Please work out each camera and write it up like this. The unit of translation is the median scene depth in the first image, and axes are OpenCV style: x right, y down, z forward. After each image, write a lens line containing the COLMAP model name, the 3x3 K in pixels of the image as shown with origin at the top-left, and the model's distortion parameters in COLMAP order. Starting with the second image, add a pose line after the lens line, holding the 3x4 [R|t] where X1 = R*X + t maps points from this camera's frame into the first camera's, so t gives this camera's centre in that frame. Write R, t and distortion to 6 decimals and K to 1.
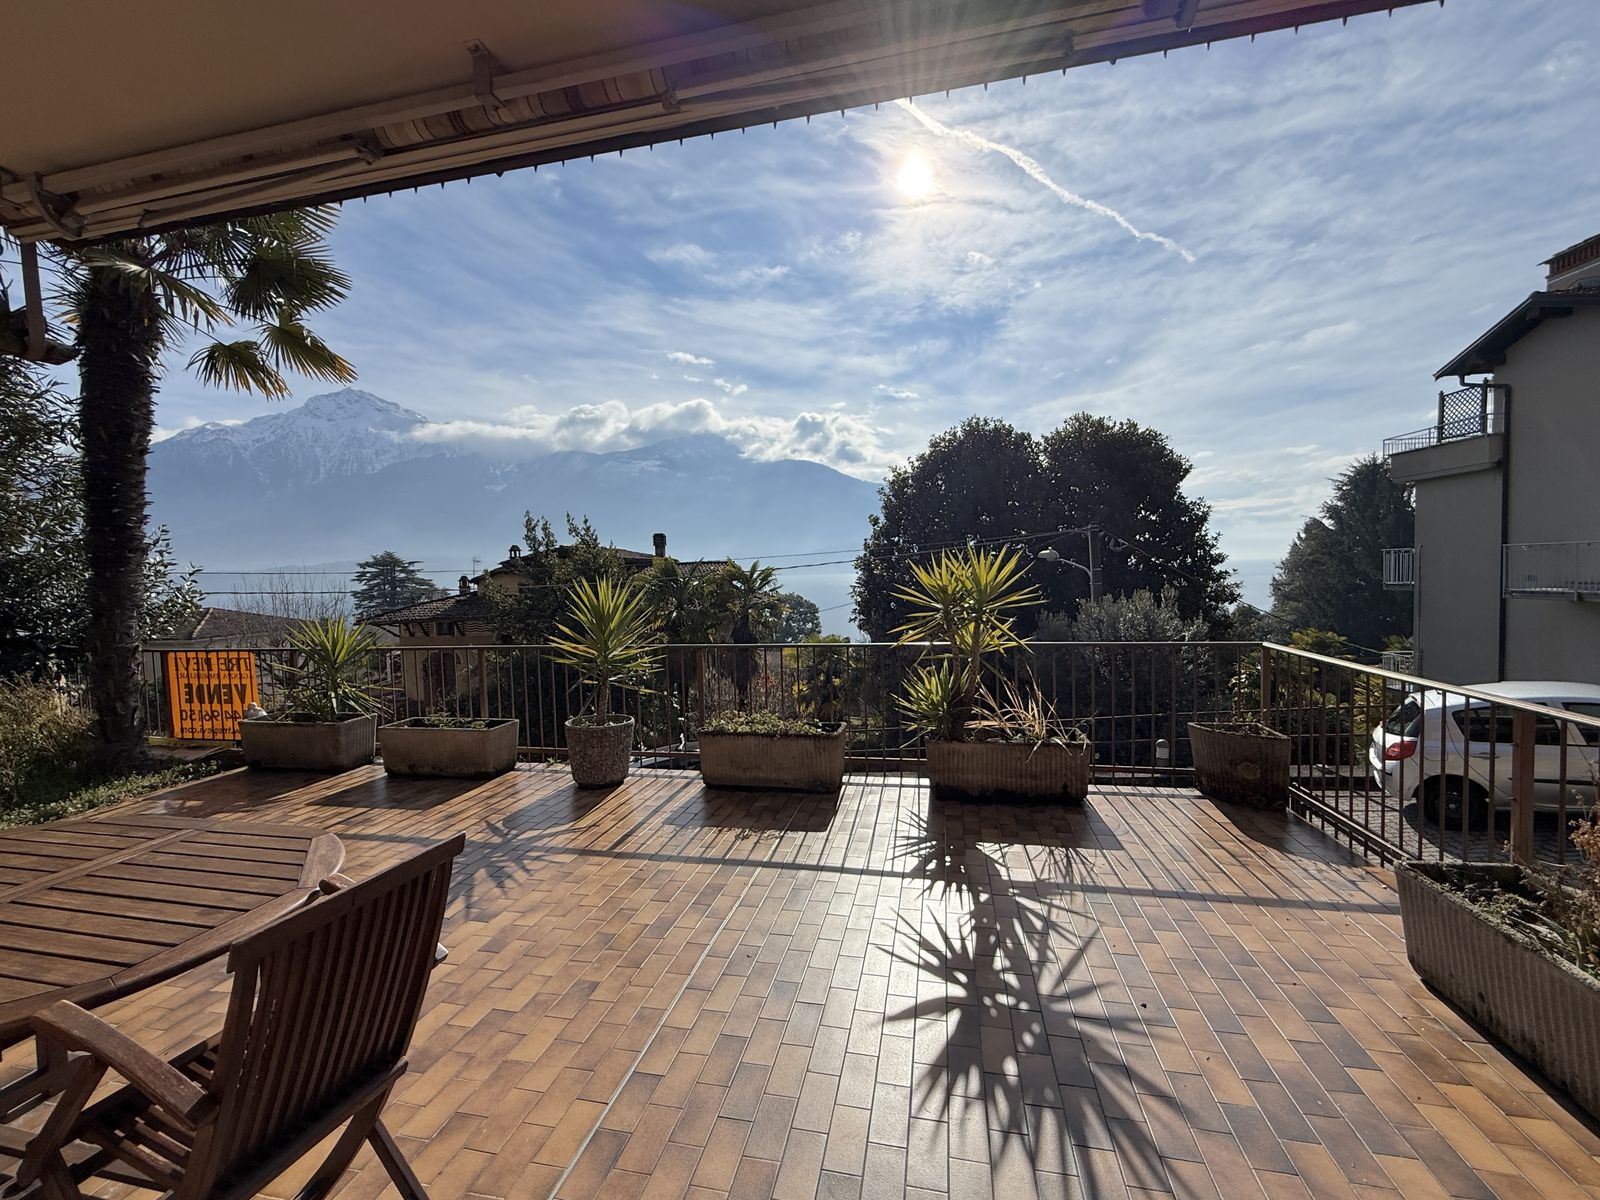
lens RADIAL K [[655.9, 0, 797.3], [0, 655.9, 599.2], [0, 0, 1]] dist [0.000044, 0.000050]
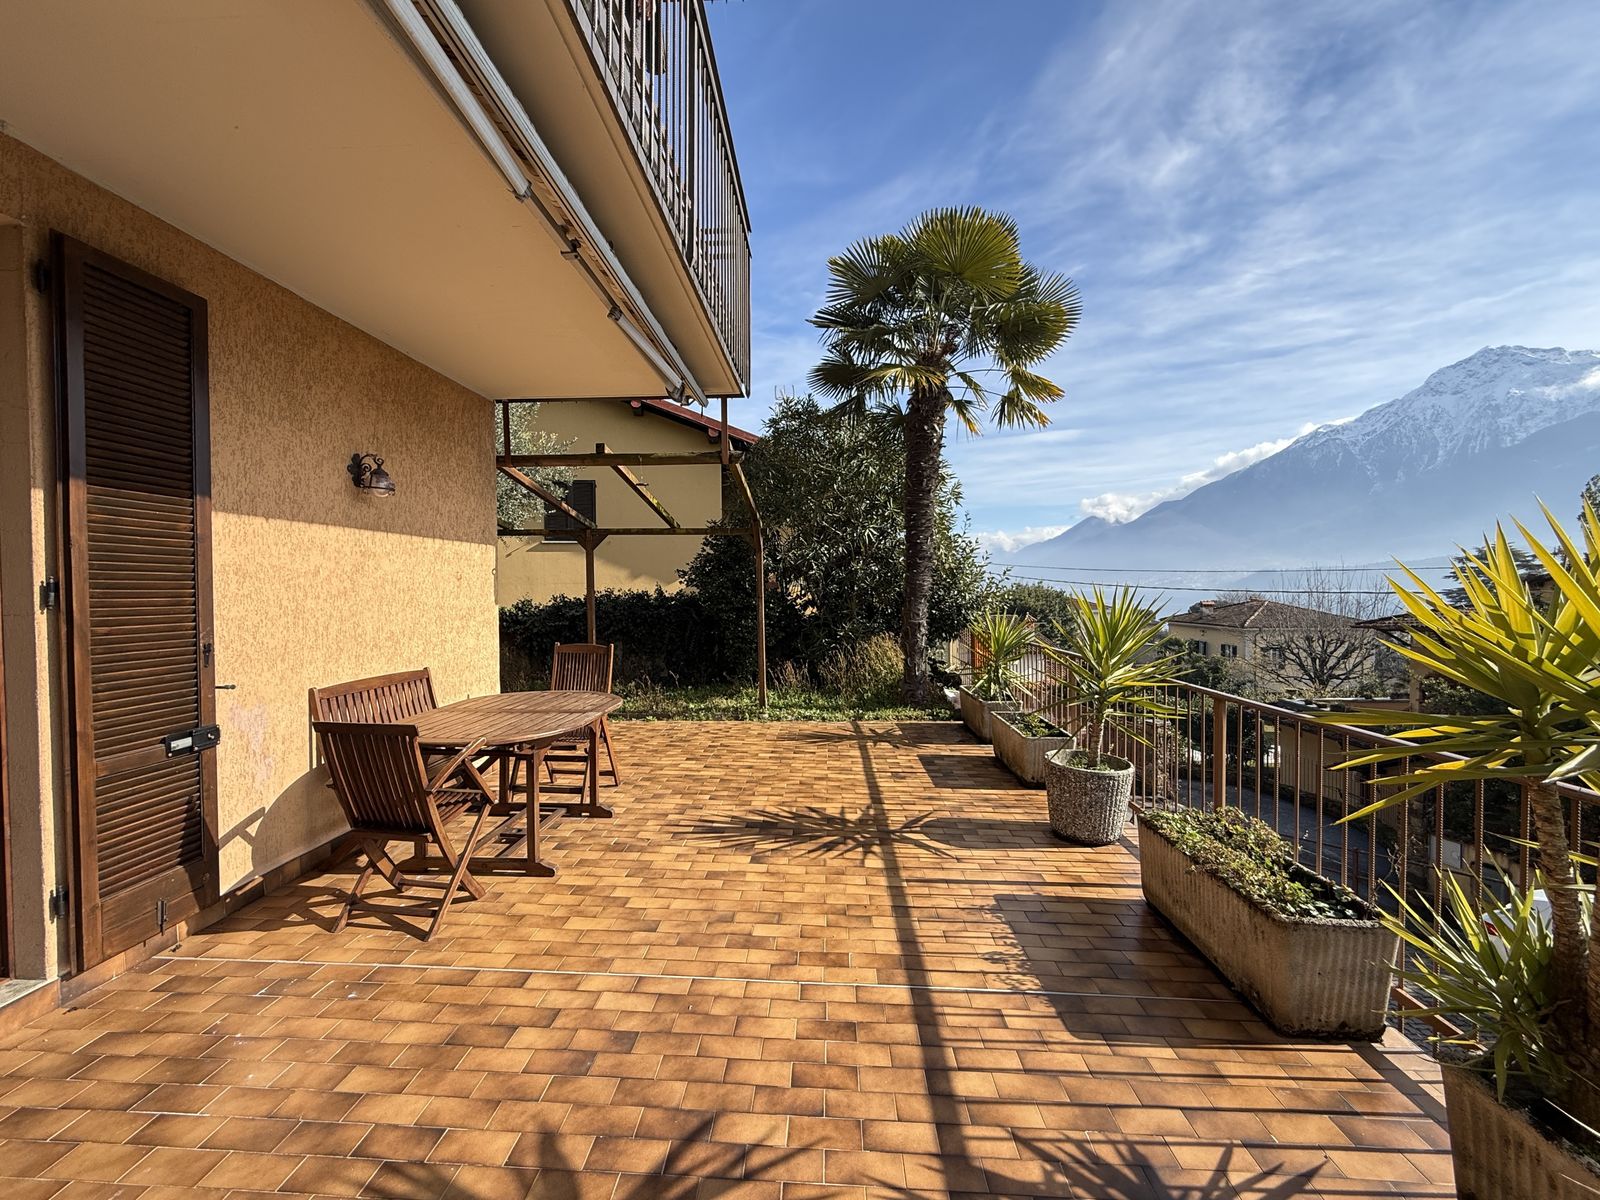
lens RADIAL K [[647.2, 0, 798.5], [0, 647.2, 601.5], [0, 0, 1]] dist [0.000768, -0.000354]
pose [[0.170730, 0.050941, -0.984000, 0.548046], [-0.039904, 0.998201, 0.044752, -0.043296], [0.984509, 0.031625, 0.172456, 0.661248]]
